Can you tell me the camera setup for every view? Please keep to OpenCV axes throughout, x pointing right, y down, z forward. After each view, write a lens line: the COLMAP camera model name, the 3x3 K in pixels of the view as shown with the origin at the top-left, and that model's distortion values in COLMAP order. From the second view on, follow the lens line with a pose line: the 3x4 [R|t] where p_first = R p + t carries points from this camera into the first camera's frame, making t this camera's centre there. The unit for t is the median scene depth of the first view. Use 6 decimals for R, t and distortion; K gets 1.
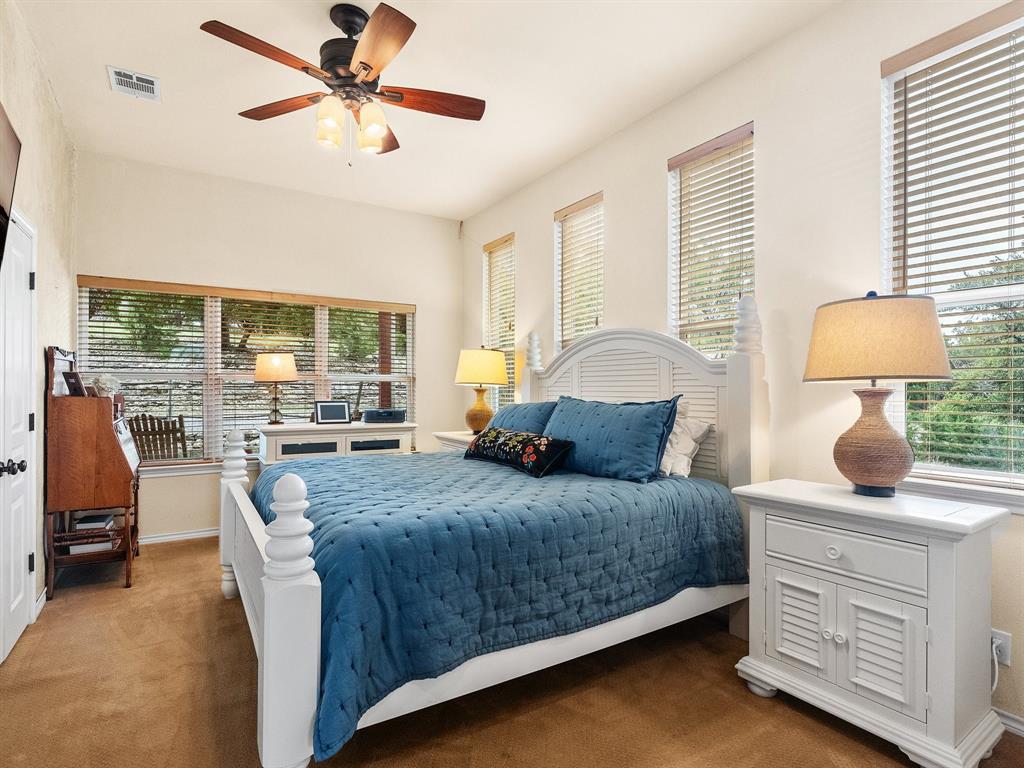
lens RADIAL K [[524.7, 0, 507.0], [0, 524.7, 382.6], [0, 0, 1]] dist [-0.006048, 0.000737]
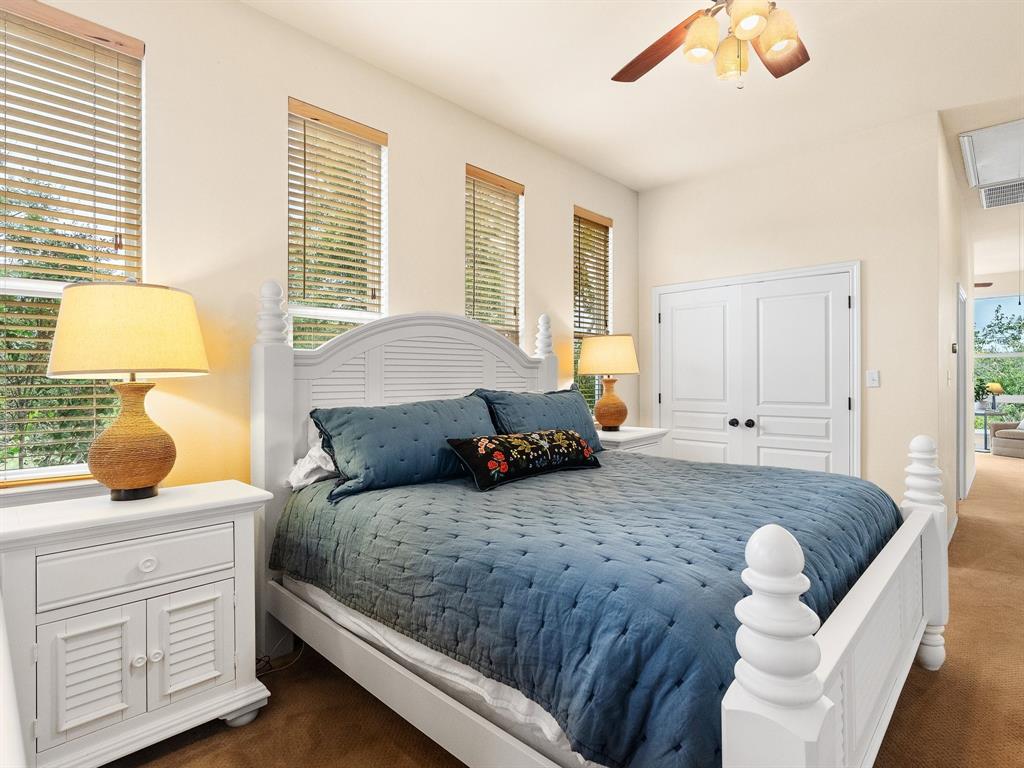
lens RADIAL K [[524.7, 0, 507.0], [0, 524.7, 382.6], [0, 0, 1]] dist [-0.006048, 0.000737]
pose [[-0.197378, -0.004916, 0.980315, -0.371072], [-0.003132, 0.999985, 0.004384, 0.005360], [-0.980322, -0.002205, -0.197390, 0.569034]]
